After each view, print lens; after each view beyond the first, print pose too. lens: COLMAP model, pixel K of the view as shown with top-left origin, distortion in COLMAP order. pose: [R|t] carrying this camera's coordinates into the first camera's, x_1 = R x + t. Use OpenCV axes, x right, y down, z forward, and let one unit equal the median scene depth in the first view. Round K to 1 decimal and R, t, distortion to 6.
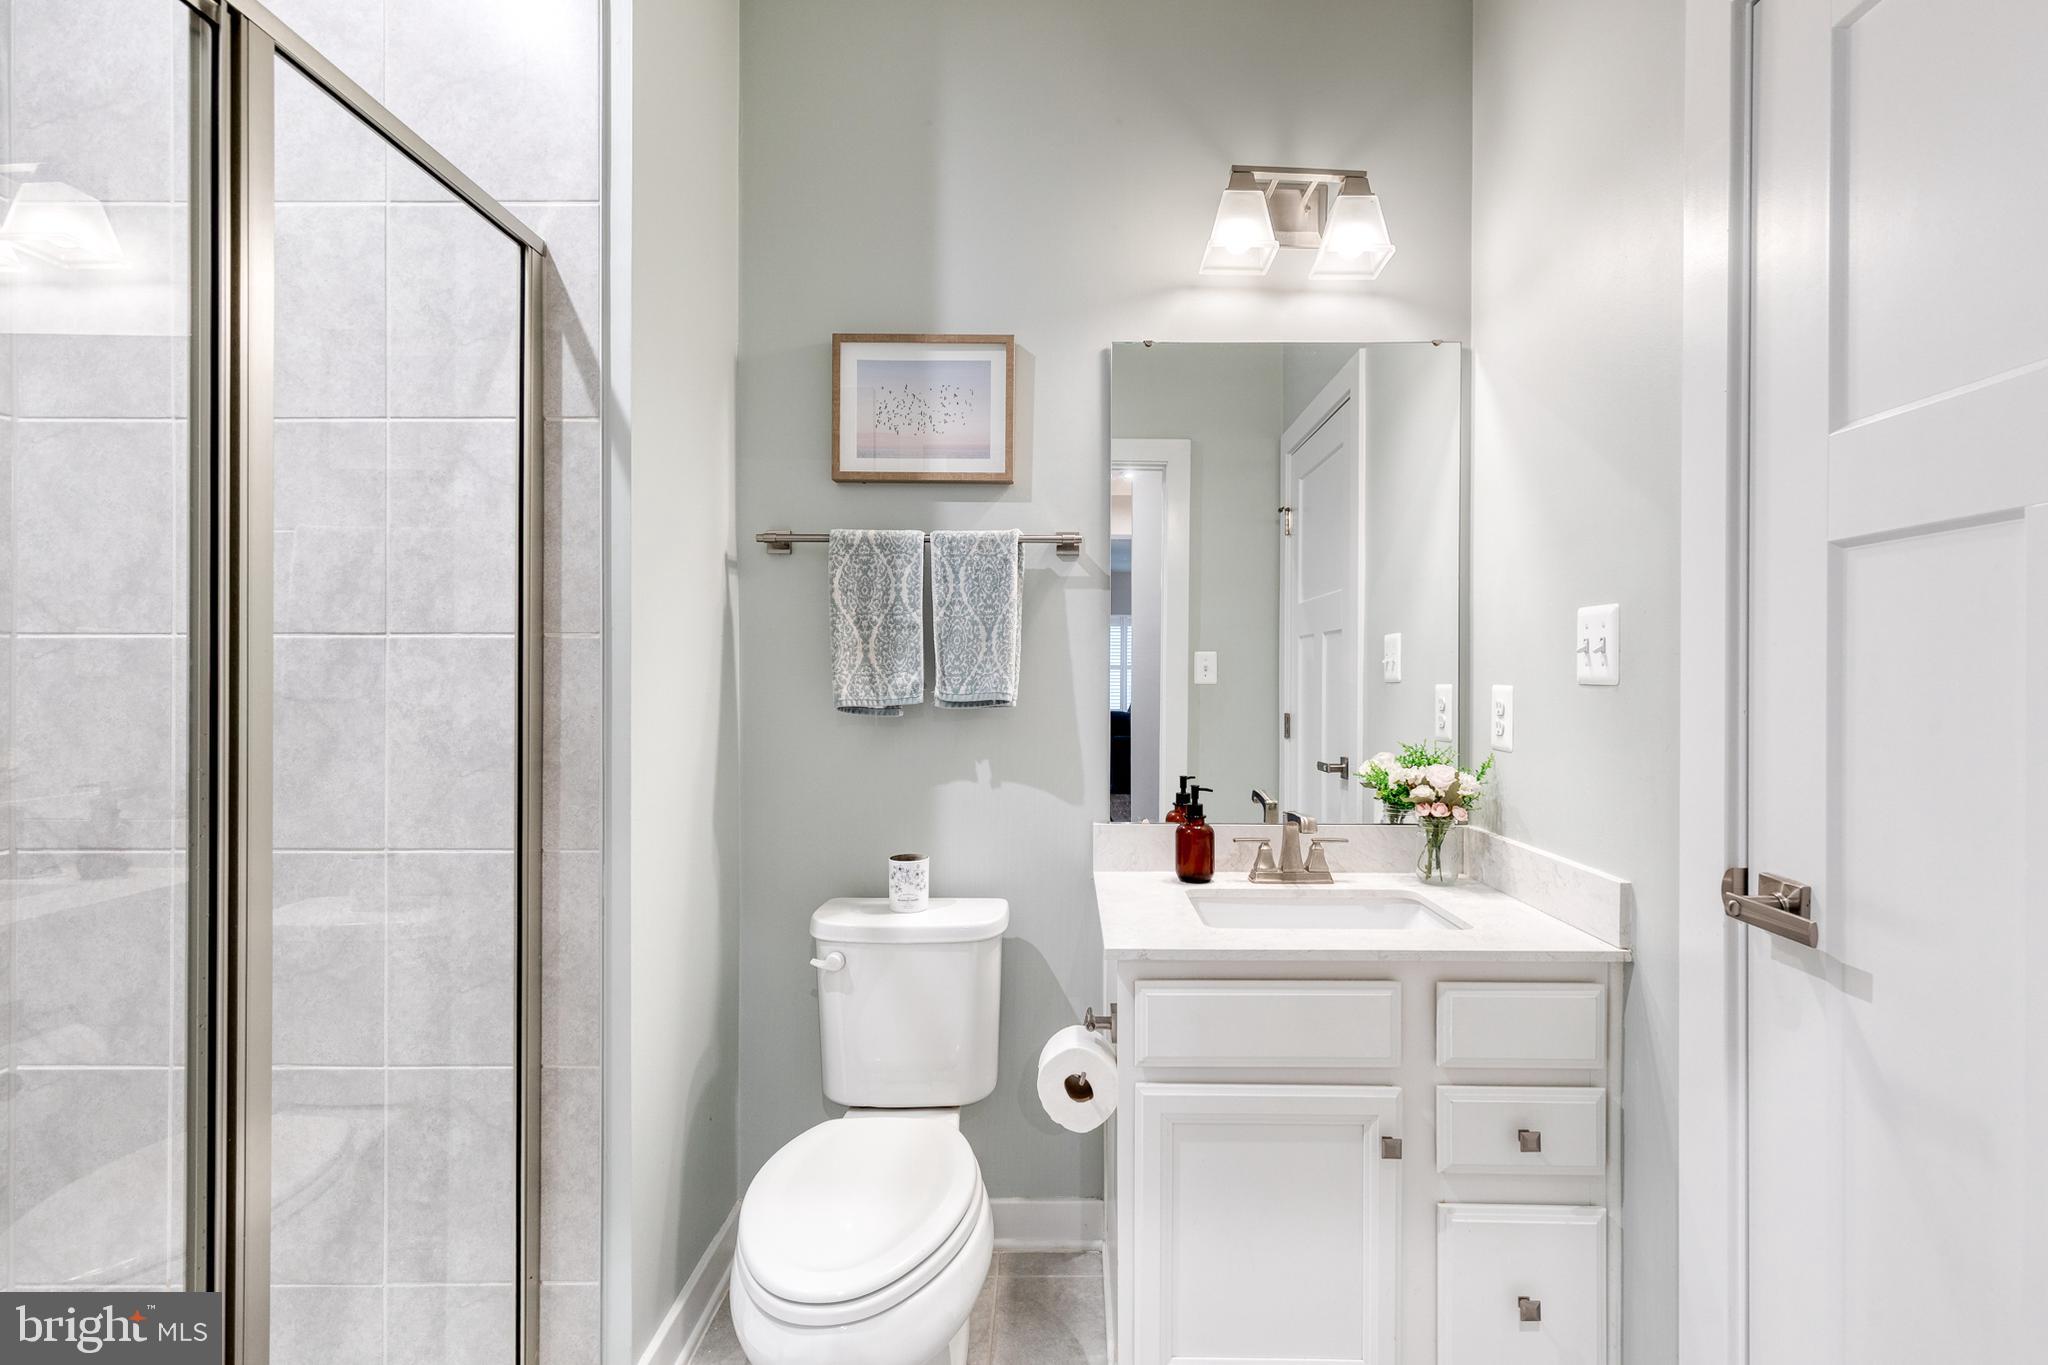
lens RADIAL K [[928.4, 0, 1028.8], [0, 928.4, 672.9], [0, 0, 1]] dist [0.001362, -0.000446]
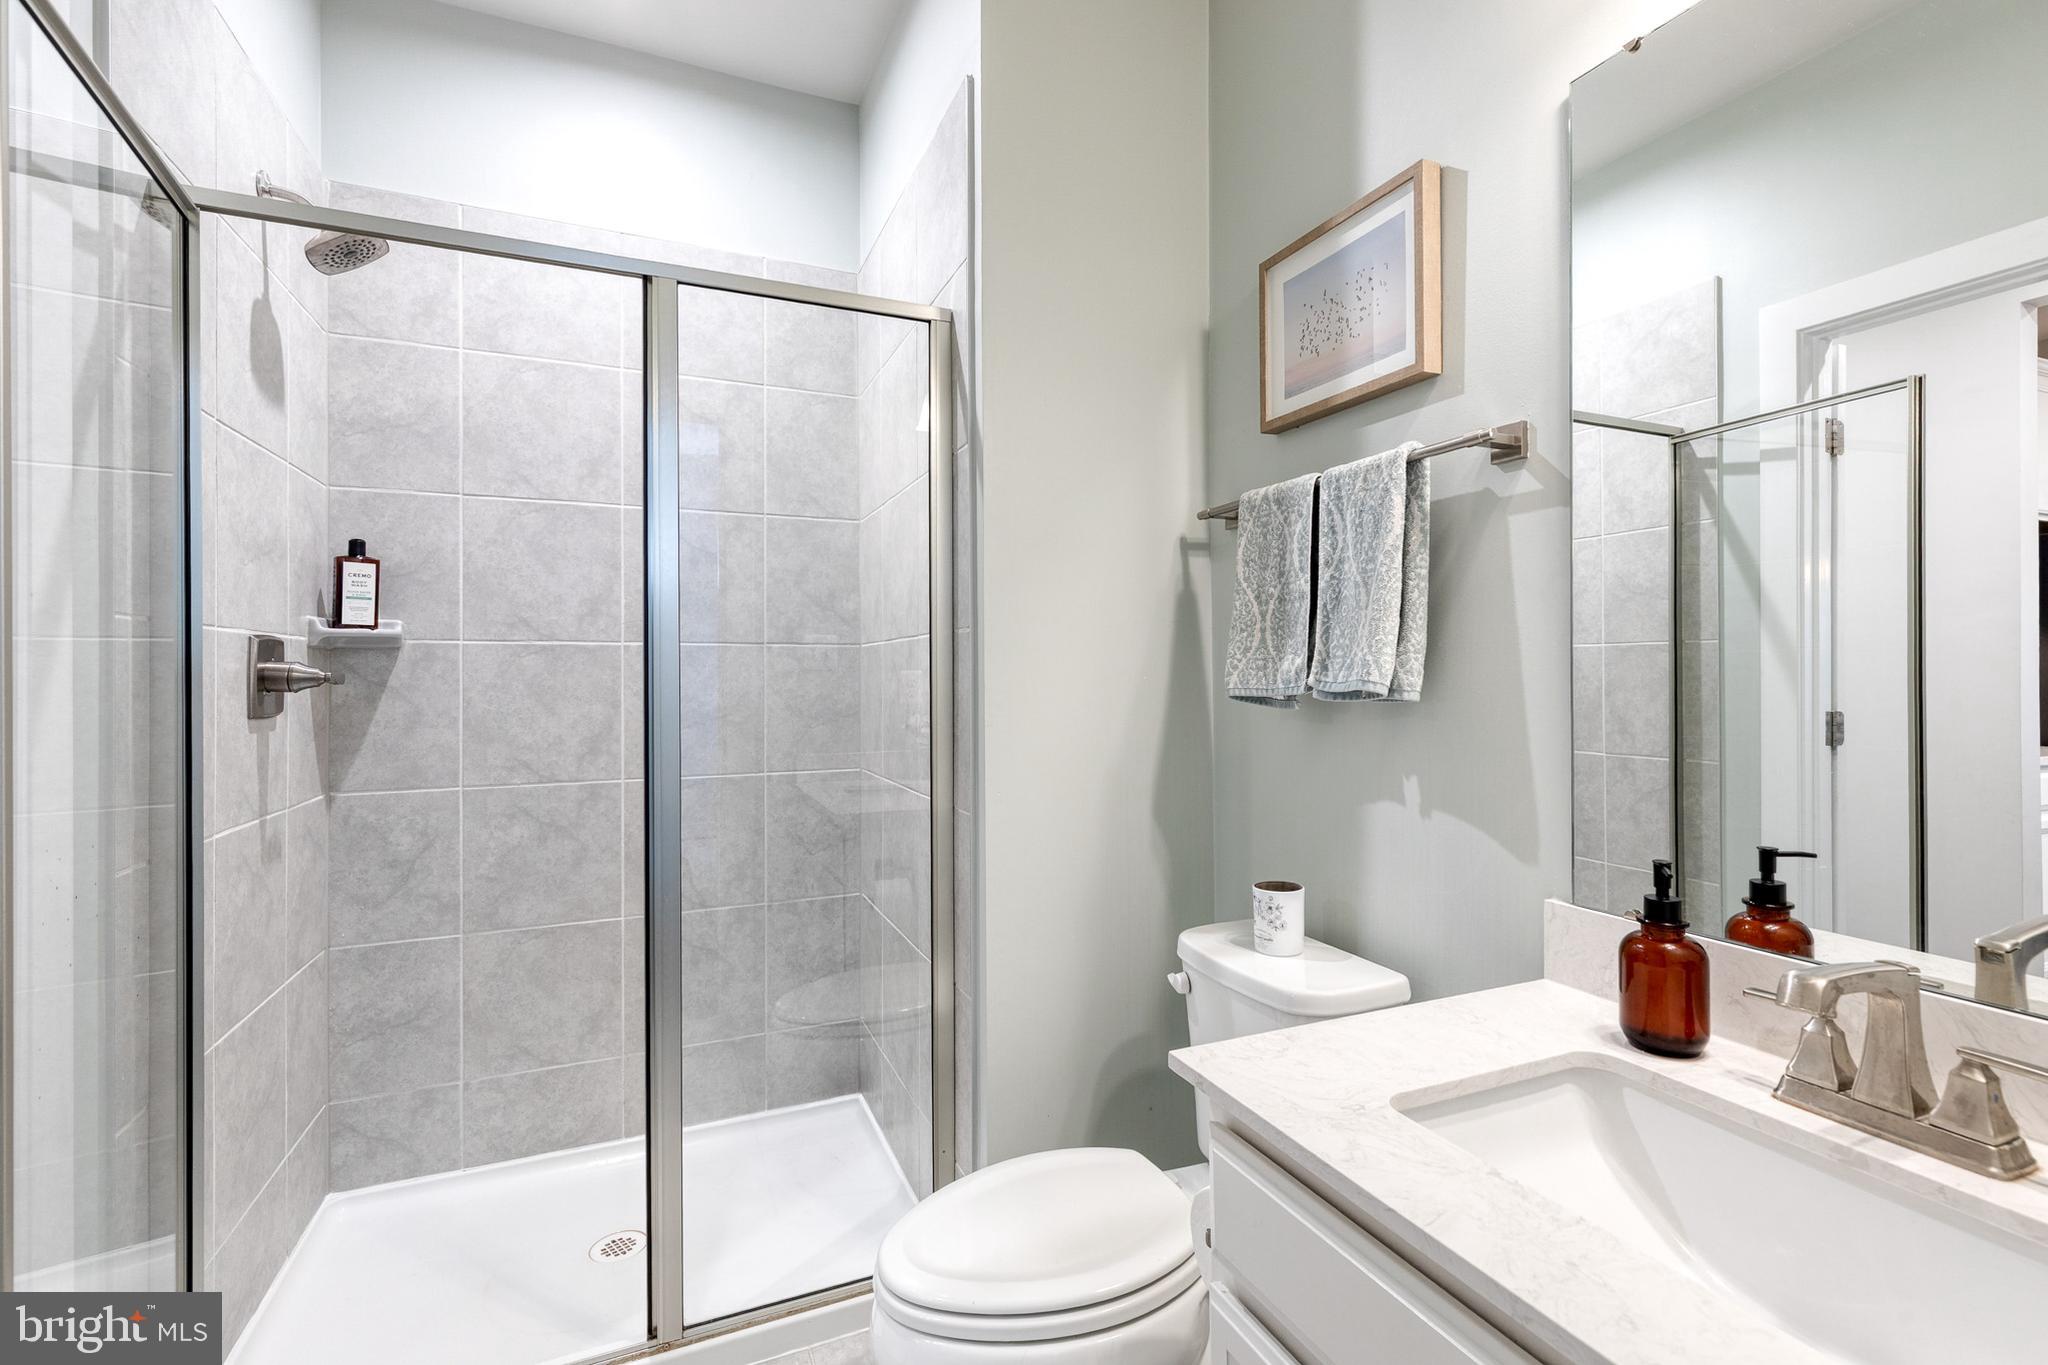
lens RADIAL K [[928.4, 0, 1028.8], [0, 928.4, 672.9], [0, 0, 1]] dist [0.001362, -0.000446]
pose [[0.397930, -0.005734, -0.917398, 0.507191], [0.006759, 0.999972, -0.003318, 0.016238], [0.917391, -0.004880, 0.397957, 0.470151]]
